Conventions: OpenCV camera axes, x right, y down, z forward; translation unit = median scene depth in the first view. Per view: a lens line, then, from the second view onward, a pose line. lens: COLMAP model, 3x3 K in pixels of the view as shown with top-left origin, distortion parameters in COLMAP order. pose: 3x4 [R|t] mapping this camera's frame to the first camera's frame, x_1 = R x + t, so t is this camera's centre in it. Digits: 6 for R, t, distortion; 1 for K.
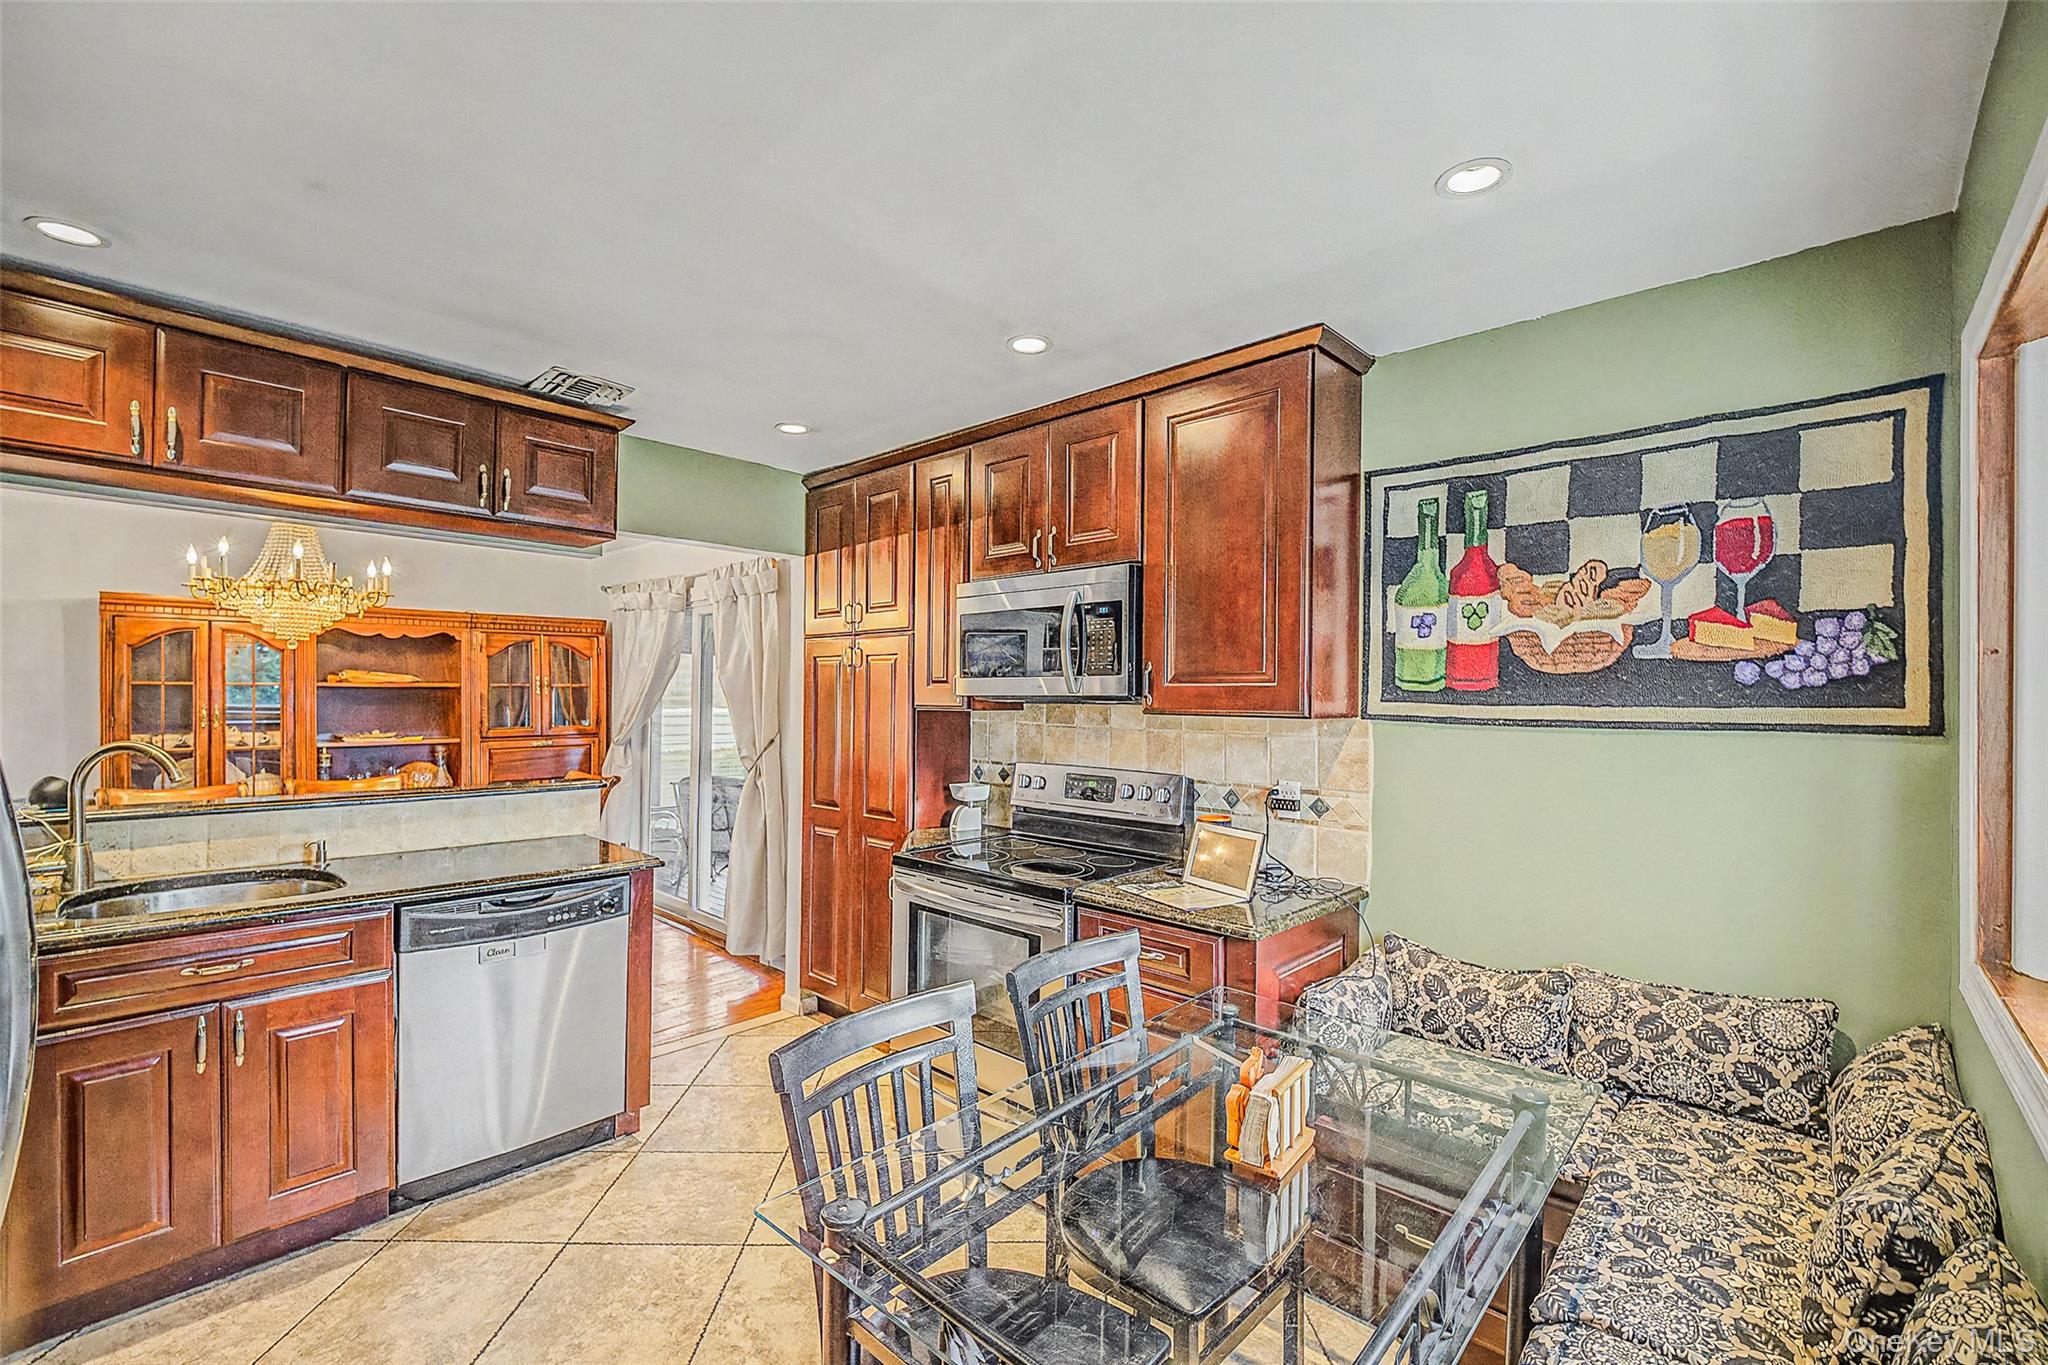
lens RADIAL K [[853.4, 0, 1036.8], [0, 853.4, 686.4], [0, 0, 1]] dist [0.014802, -0.004571]
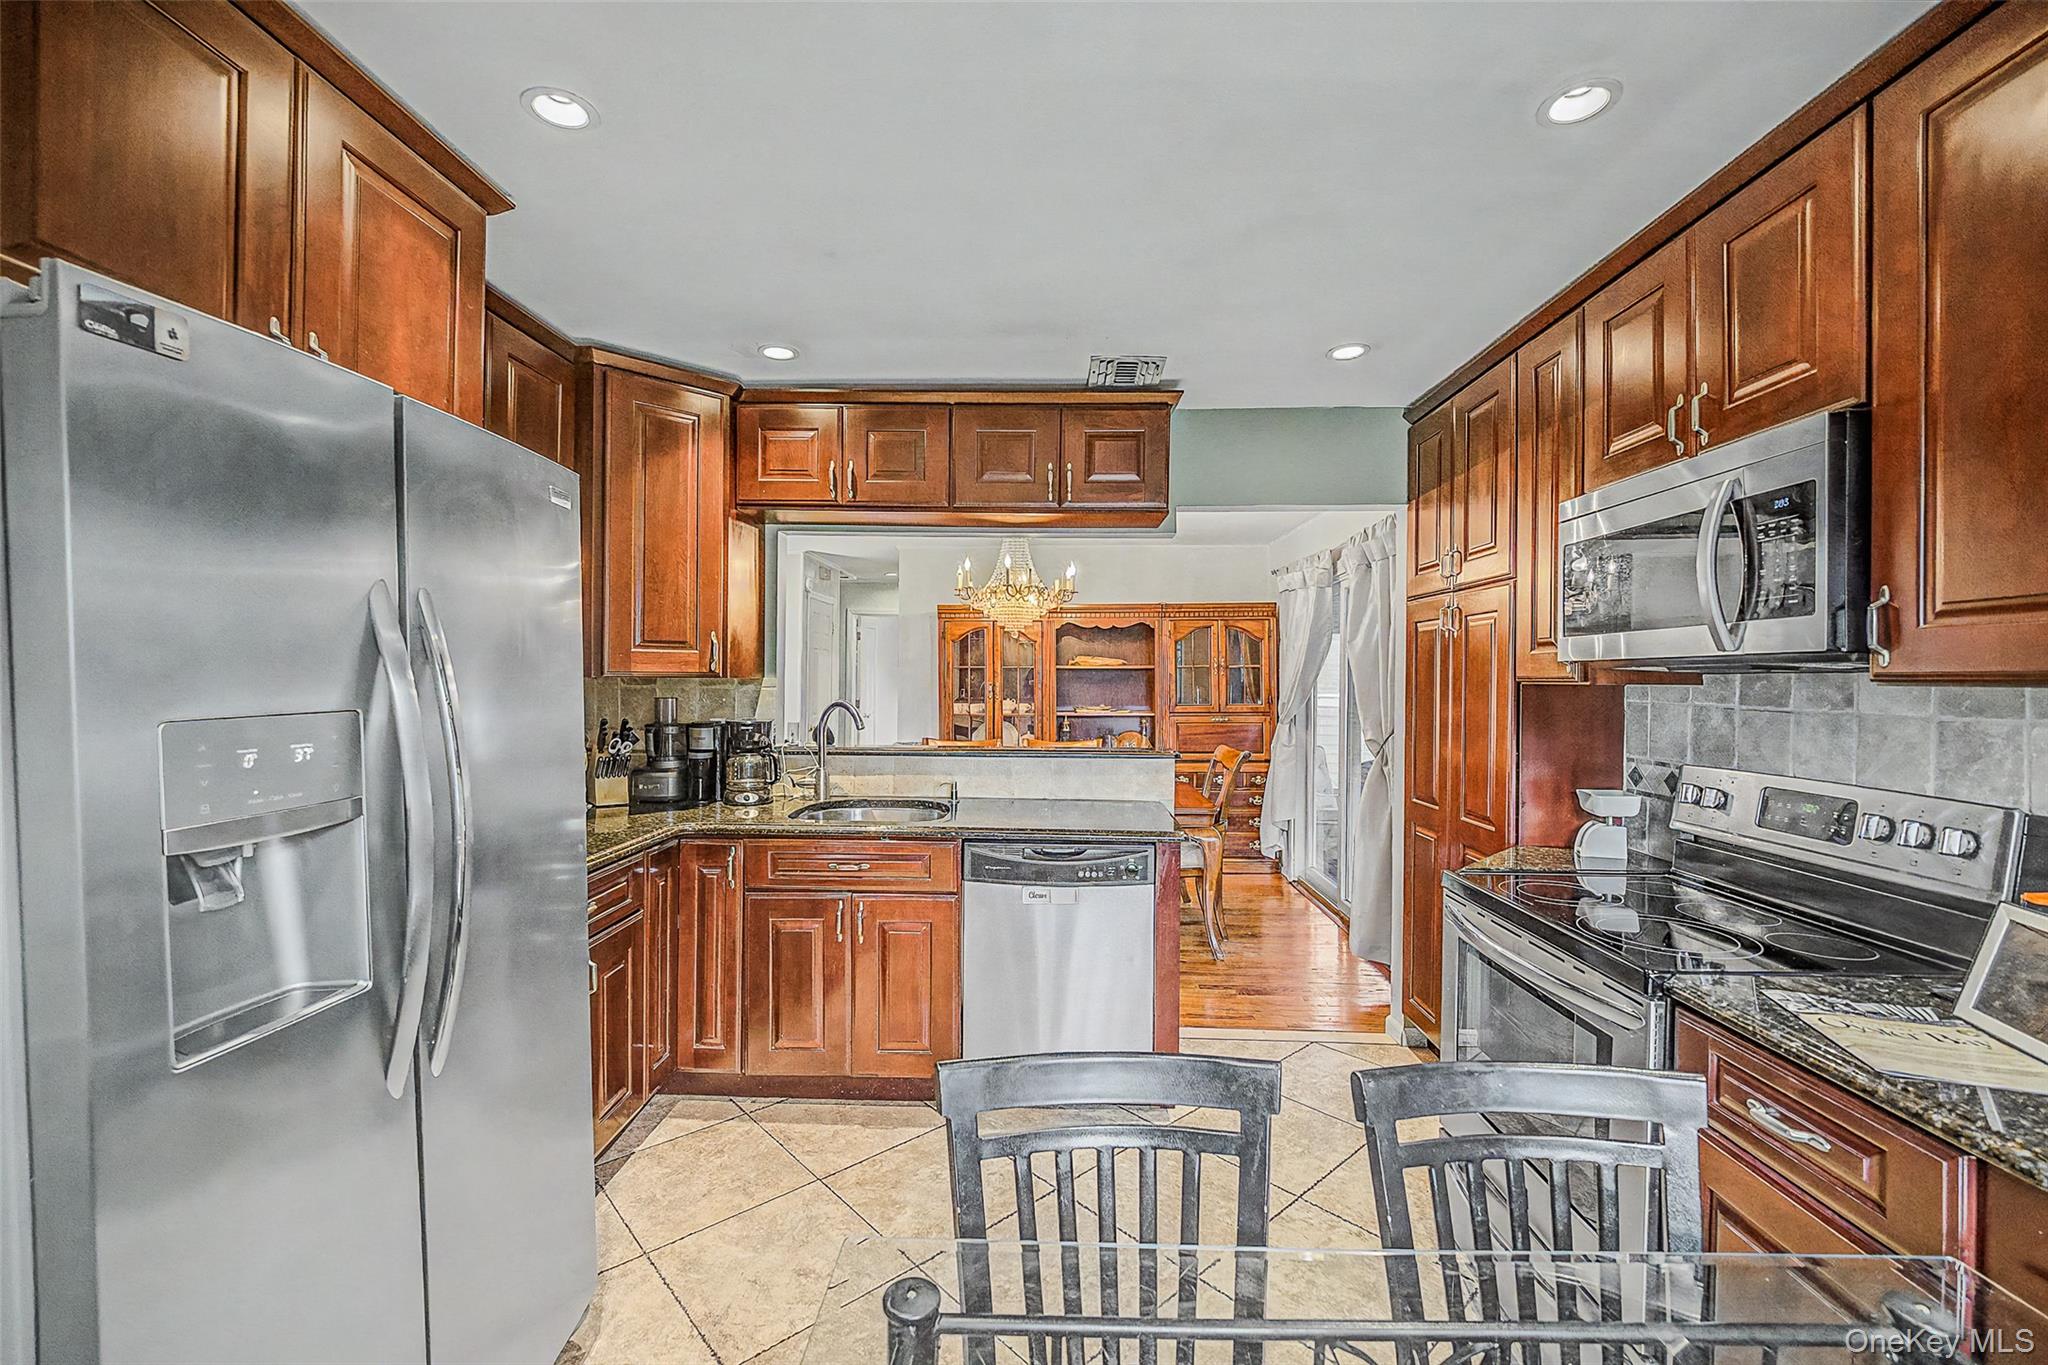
lens RADIAL K [[853.4, 0, 1024.8], [0, 853.4, 676.5], [0, 0, 1]] dist [0.014802, -0.004571]
pose [[0.657090, -0.005569, -0.753792, 0.159896], [0.008299, 0.999966, -0.000153, 0.020200], [0.753767, -0.006155, 0.657113, 0.213138]]
